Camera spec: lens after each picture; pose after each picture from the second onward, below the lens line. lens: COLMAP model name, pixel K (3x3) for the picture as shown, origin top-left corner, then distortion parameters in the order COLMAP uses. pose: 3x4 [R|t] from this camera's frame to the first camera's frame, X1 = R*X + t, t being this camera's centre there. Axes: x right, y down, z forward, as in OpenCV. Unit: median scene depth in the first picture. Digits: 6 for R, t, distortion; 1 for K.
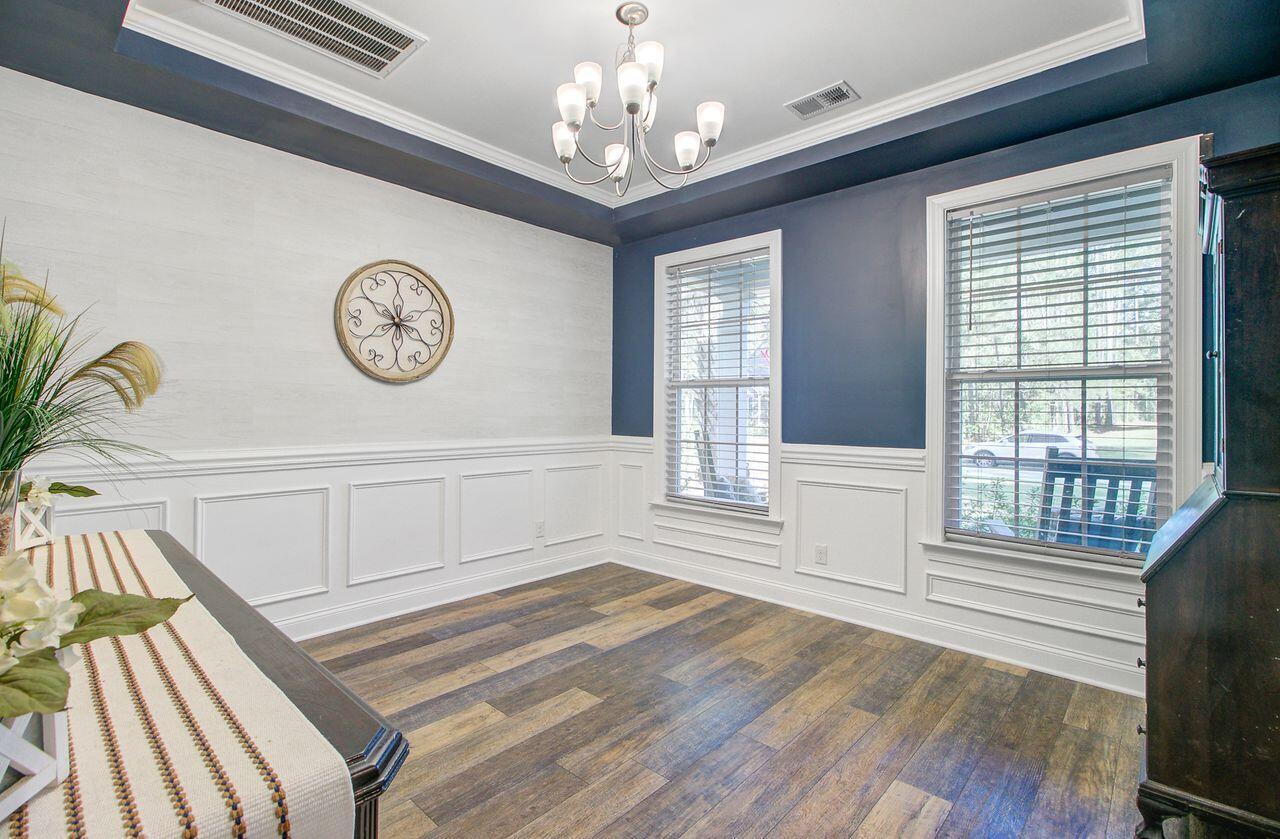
lens RADIAL K [[580.1, 0, 642.1], [0, 580.1, 412.7], [0, 0, 1]] dist [-0.003489, 0.000418]
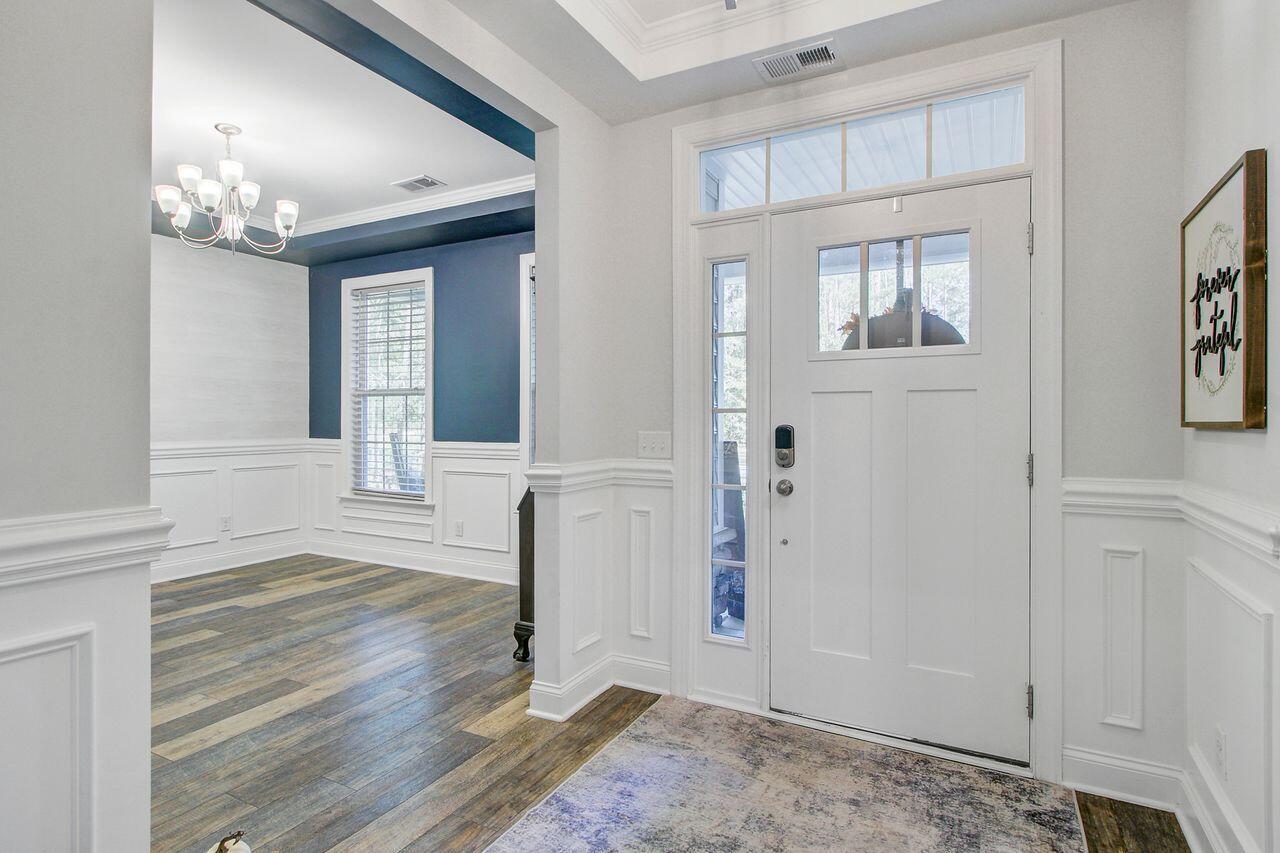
lens RADIAL K [[653.4, 0, 635.9], [0, 653.4, 424.3], [0, 0, 1]] dist [0.018448, 0.000128]
pose [[0.972907, -0.003121, 0.231177, 0.317304], [0.002841, 0.999995, 0.001545, 0.014278], [-0.231181, -0.000847, 0.972910, -0.428075]]
